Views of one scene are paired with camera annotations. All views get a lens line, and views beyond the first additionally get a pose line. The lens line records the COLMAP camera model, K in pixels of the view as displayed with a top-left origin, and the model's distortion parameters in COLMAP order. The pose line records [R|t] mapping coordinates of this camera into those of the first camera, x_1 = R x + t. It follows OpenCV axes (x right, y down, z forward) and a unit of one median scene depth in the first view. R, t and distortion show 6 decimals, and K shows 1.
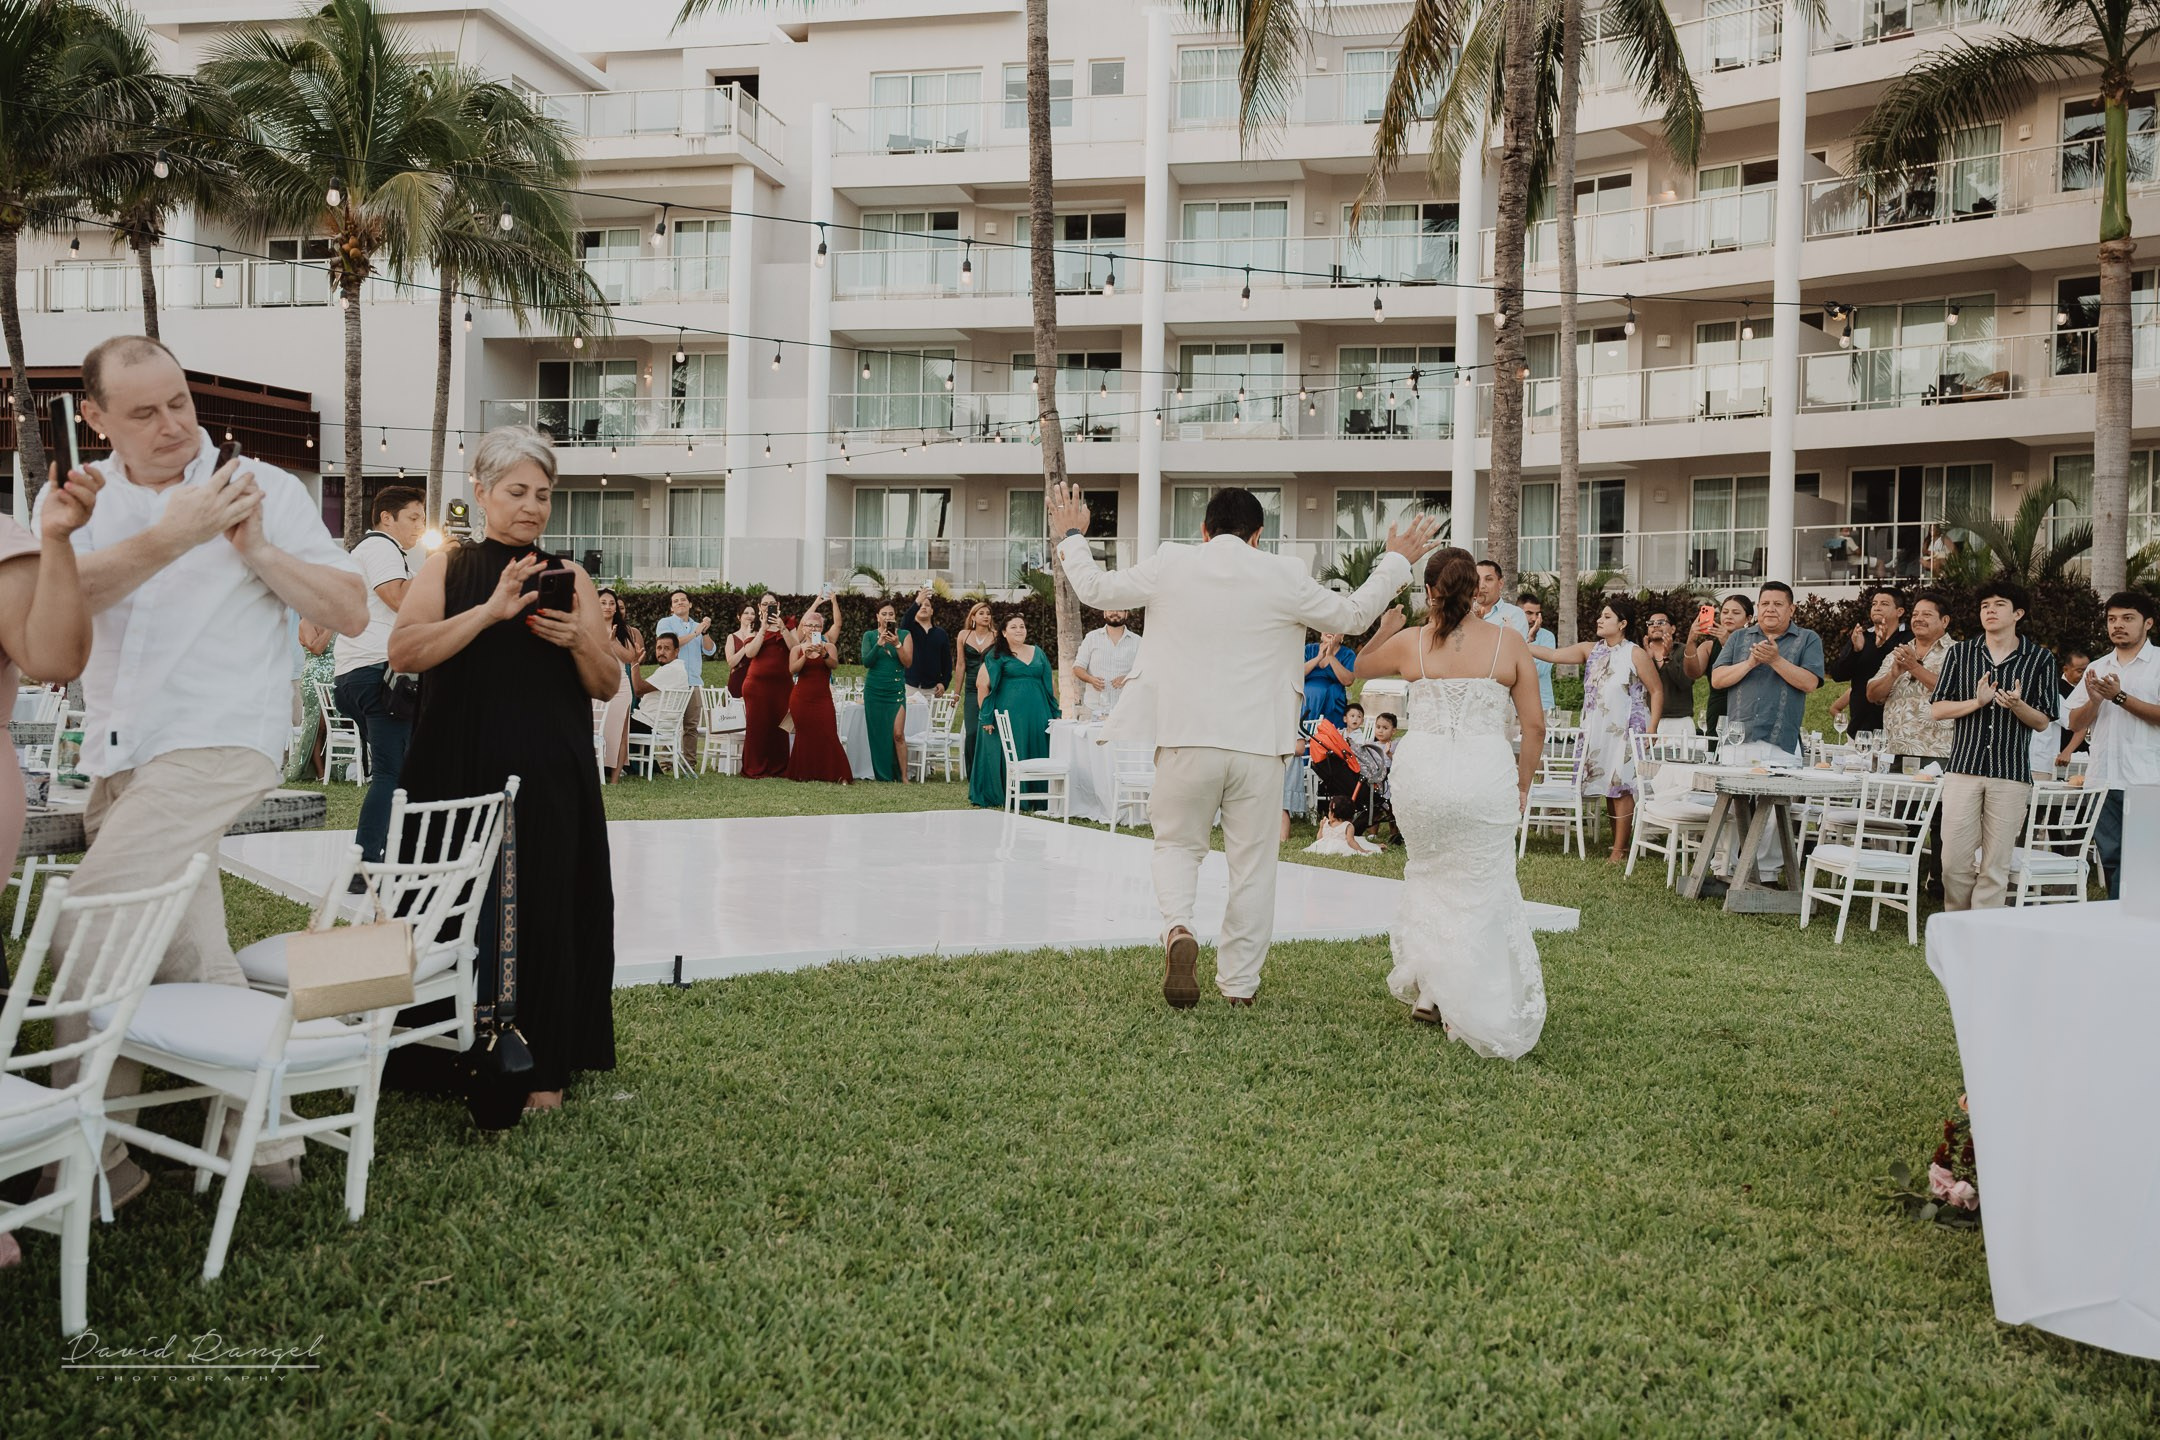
lens RADIAL K [[1968.6, 0, 1079.3], [0, 1968.6, 721.6], [0, 0, 1]] dist [-0.018910, 0.000000]
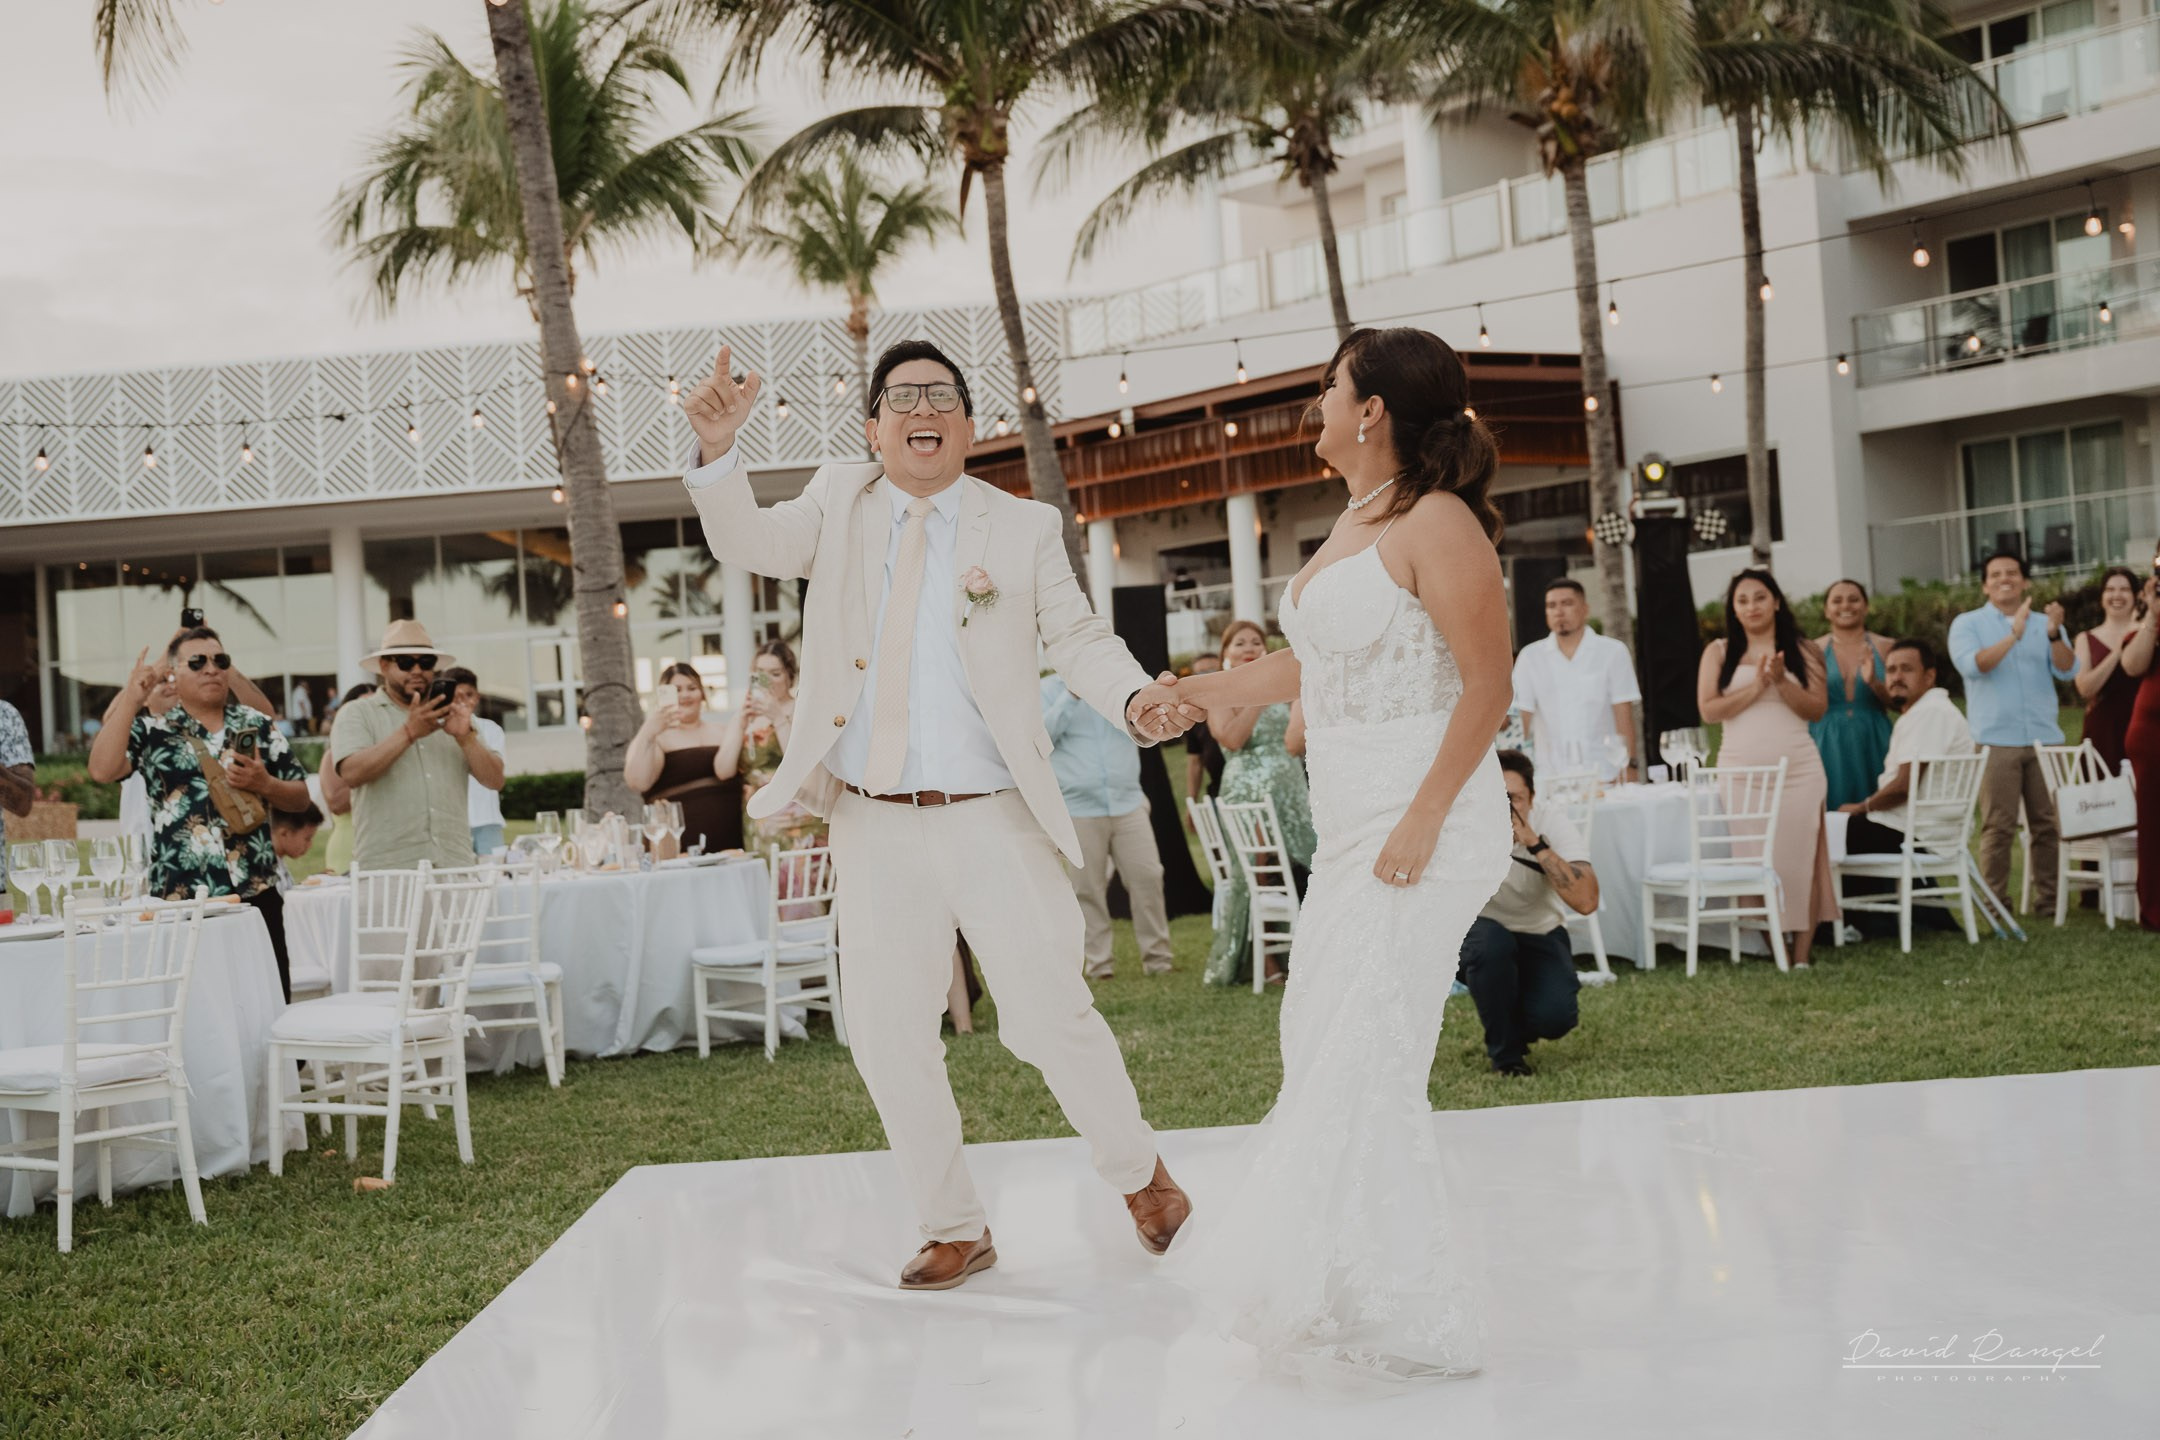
lens RADIAL K [[2592.6, 0, 1081.2], [0, 2592.6, 713.8], [0, 0, 1]] dist [0.024113, 0.000000]
pose [[0.775067, -0.094758, -0.624733, 0.018261], [0.072027, 0.995496, -0.061635, -0.001942], [0.627760, 0.002774, 0.778402, 0.227242]]
